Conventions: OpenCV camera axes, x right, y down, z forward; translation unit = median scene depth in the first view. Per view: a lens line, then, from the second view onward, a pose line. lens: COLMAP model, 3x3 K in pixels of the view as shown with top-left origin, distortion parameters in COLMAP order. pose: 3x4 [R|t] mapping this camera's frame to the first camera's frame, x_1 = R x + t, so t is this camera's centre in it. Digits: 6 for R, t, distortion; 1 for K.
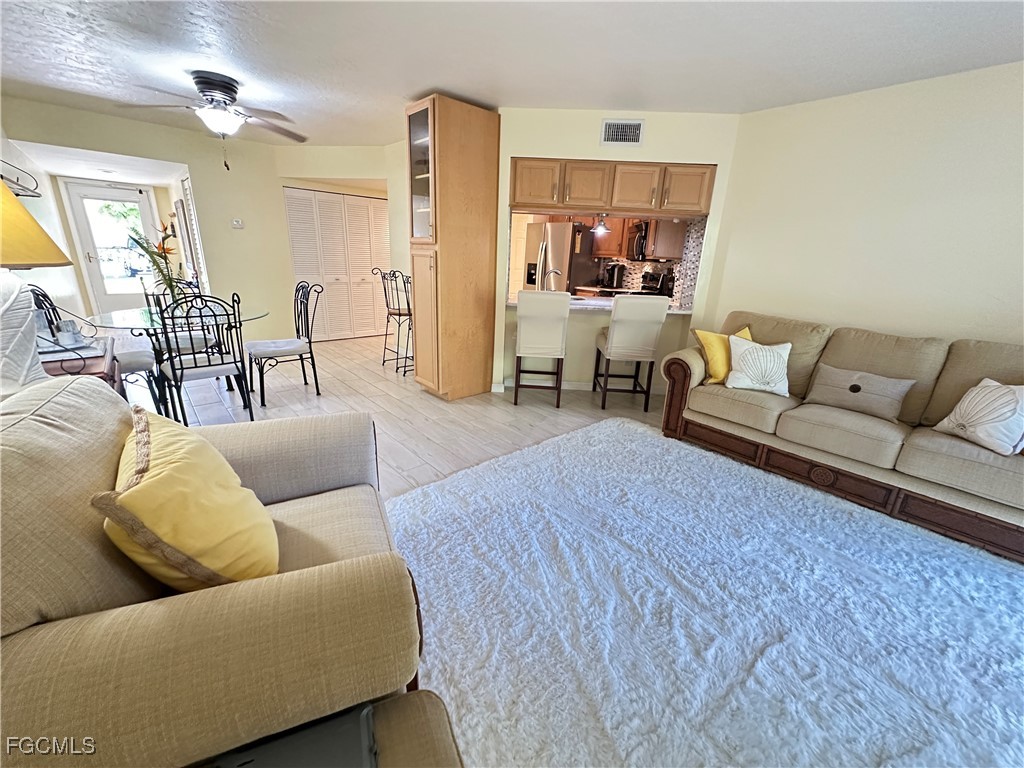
lens RADIAL K [[408.5, 0, 512.8], [0, 408.5, 385.6], [0, 0, 1]] dist [0.001668, 0.000730]
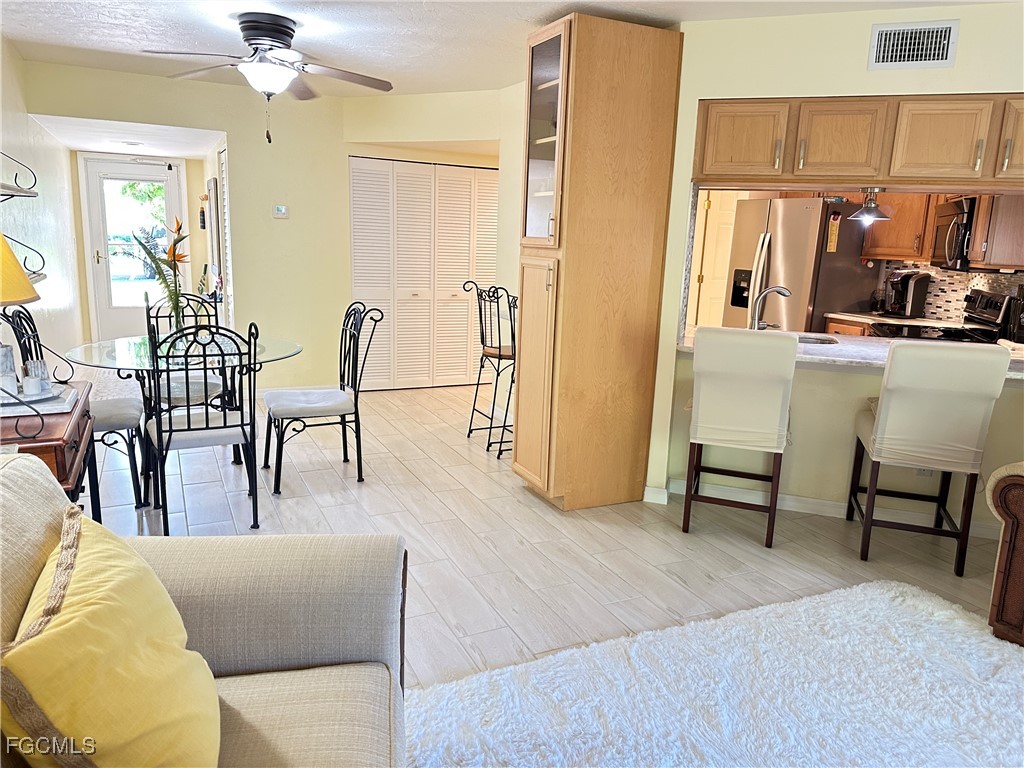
lens RADIAL K [[720.4, 0, 514.8], [0, 720.4, 380.6], [0, 0, 1]] dist [0.067543, -0.072874]
pose [[0.961565, 0.048370, -0.270285, 0.048693], [-0.081203, 0.990425, -0.111641, -0.031889], [0.262297, 0.129298, 0.956286, -0.006285]]
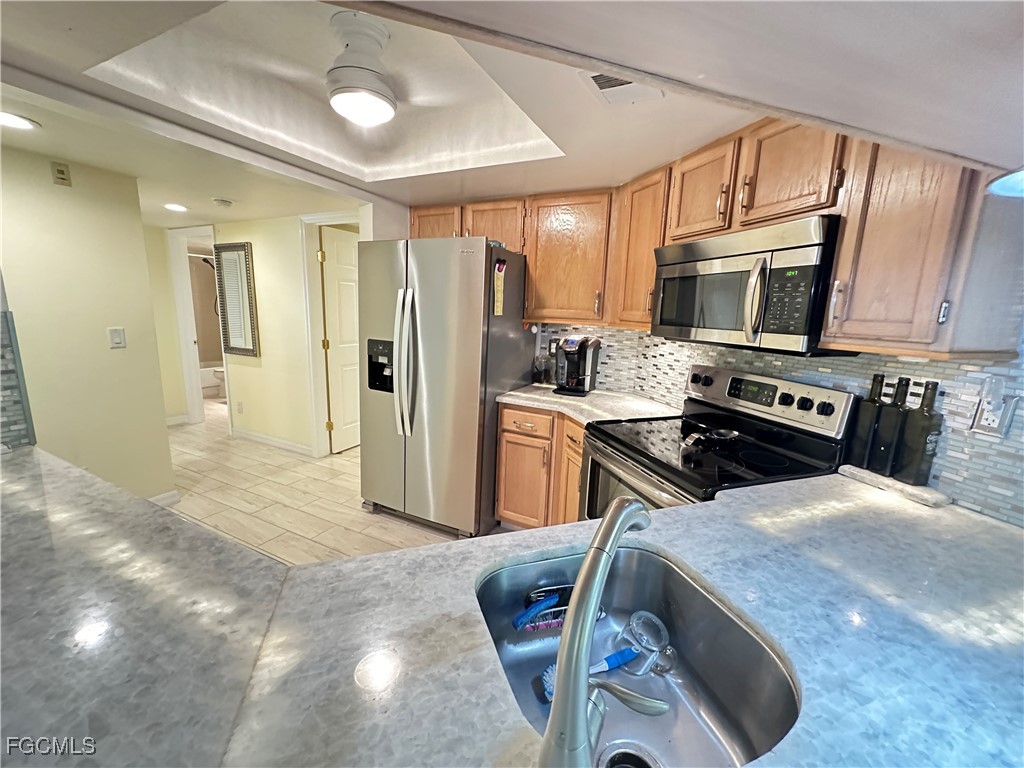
lens RADIAL K [[408.5, 0, 512.8], [0, 408.5, 385.6], [0, 0, 1]] dist [0.001668, 0.000730]
pose [[0.932605, -0.075360, 0.352944, 0.052039], [0.113336, 0.989637, -0.088171, -0.425022], [-0.342642, 0.122230, 0.931481, 1.223430]]
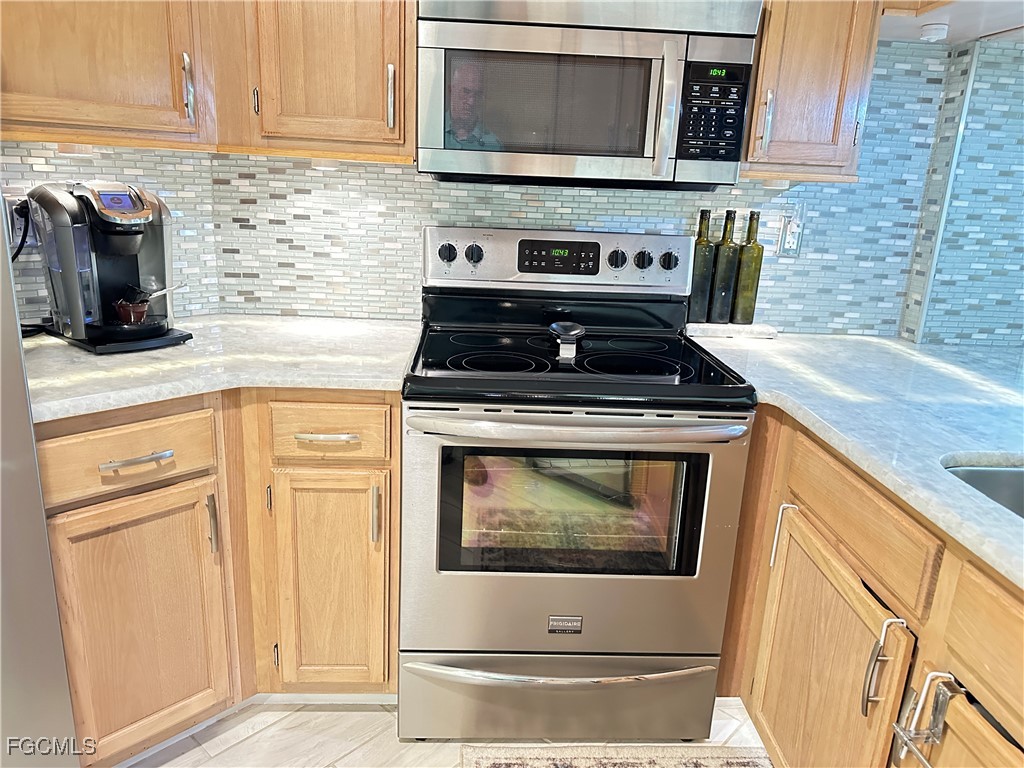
lens RADIAL K [[723.7, 0, 510.2], [0, 723.7, 385.5], [0, 0, 1]] dist [0.051943, -0.067223]
pose [[-0.088207, -0.311780, 0.946051, -0.090919], [0.257226, 0.910411, 0.324017, -0.546240], [-0.962317, 0.271930, -0.000106, 1.708897]]
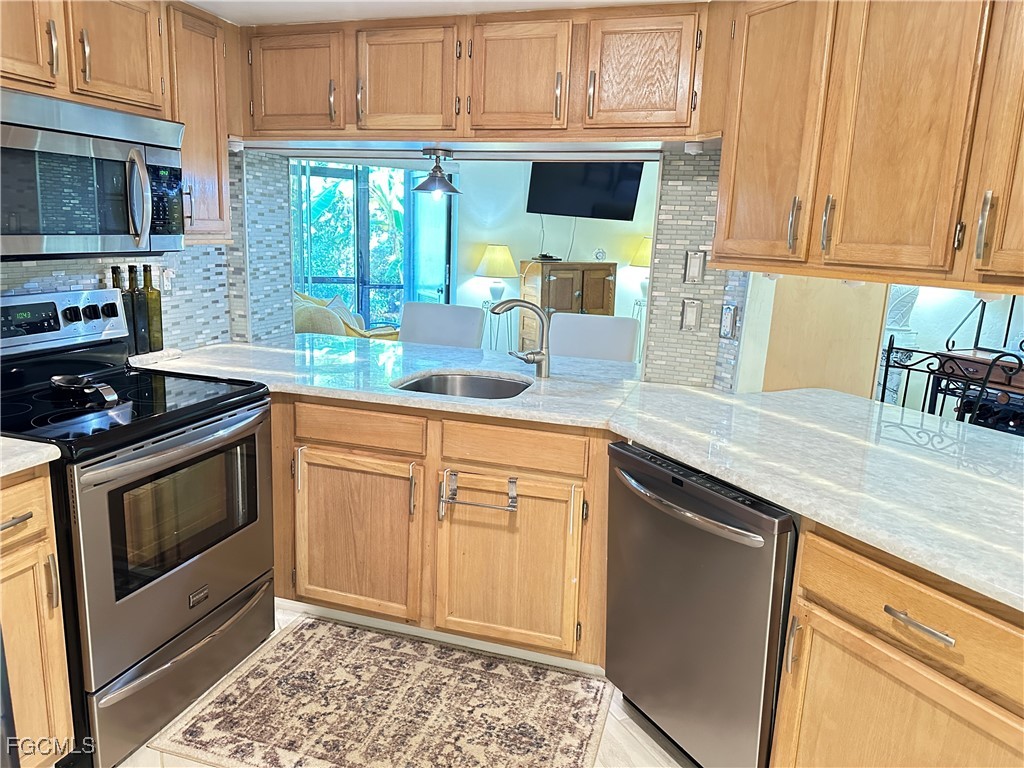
lens RADIAL K [[724.3, 0, 501.3], [0, 724.3, 375.6], [0, 0, 1]] dist [0.070734, -0.093419]
pose [[-0.959294, -0.128956, 0.251247, -0.067493], [0.009636, 0.874192, 0.485486, -0.720483], [-0.282245, 0.468145, -0.837364, 2.121393]]
